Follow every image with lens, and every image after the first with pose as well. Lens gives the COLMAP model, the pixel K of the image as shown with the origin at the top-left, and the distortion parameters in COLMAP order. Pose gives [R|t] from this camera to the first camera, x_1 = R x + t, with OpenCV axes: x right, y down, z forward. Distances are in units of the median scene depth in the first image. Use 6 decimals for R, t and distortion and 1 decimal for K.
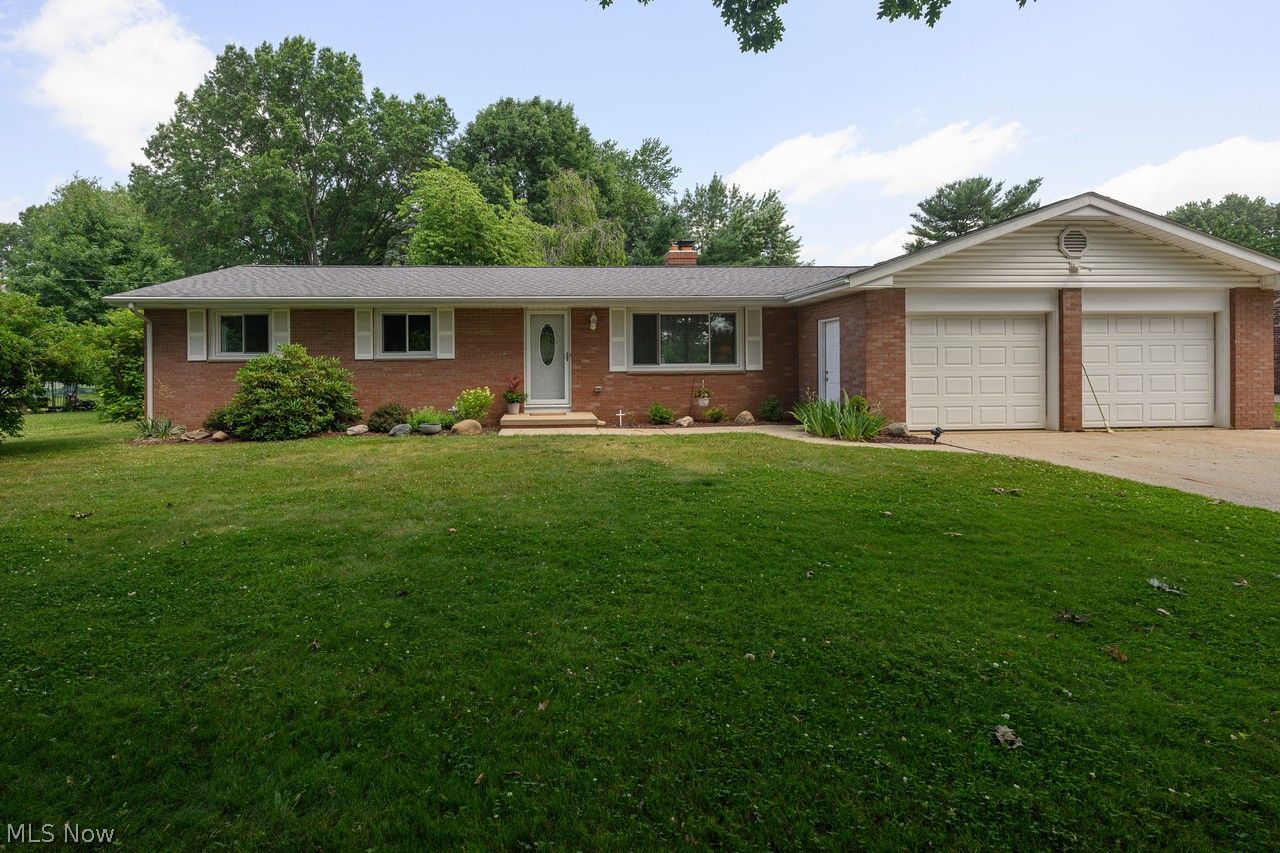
lens RADIAL K [[513.2, 0, 600.0], [0, 513.2, 359.5], [0, 0, 1]] dist [0.003468, 0.000062]
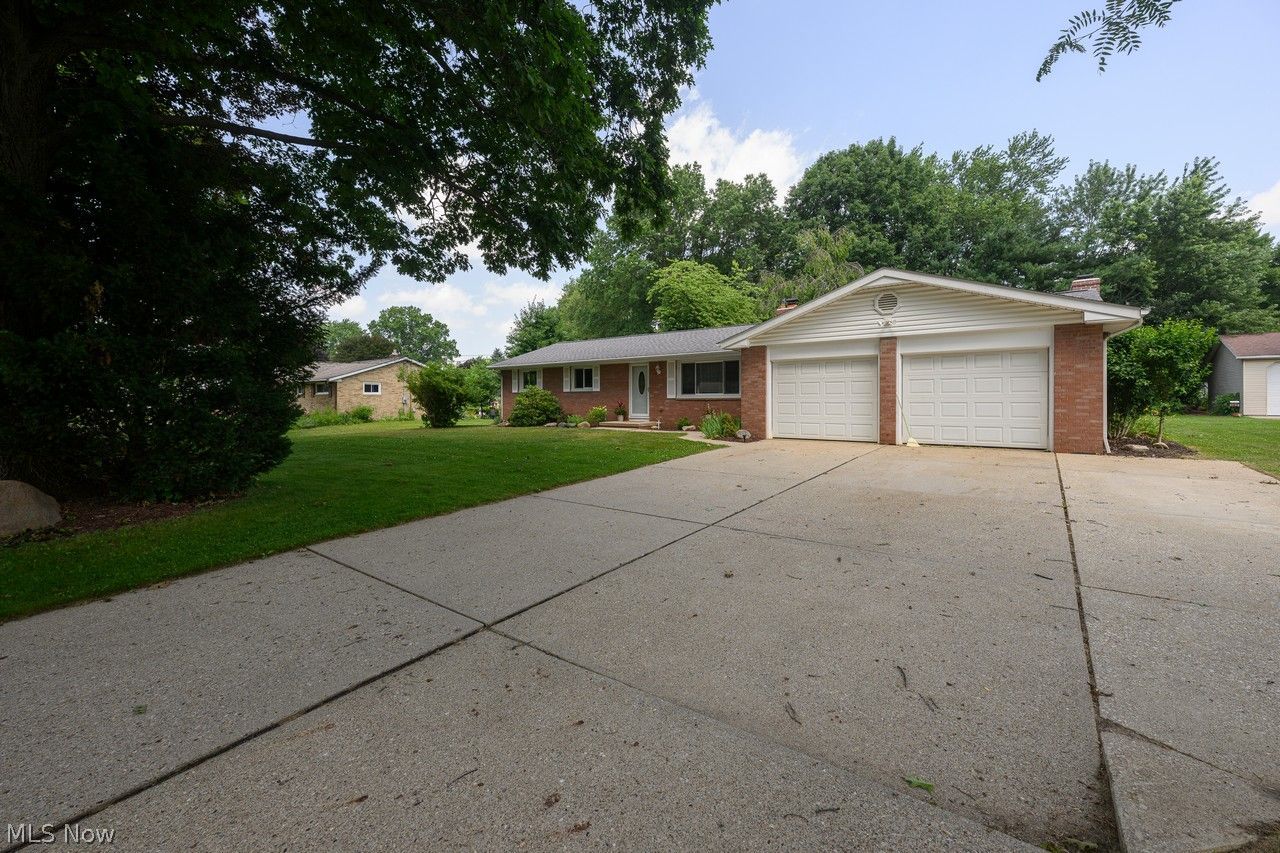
lens RADIAL K [[513.2, 0, 662.7], [0, 513.2, 398.5], [0, 0, 1]] dist [0.003468, 0.000062]
pose [[0.770617, 0.005022, -0.637278, 1.131039], [0.004485, 0.999901, 0.013302, 0.000662], [0.637282, -0.013109, 0.770519, -0.339975]]
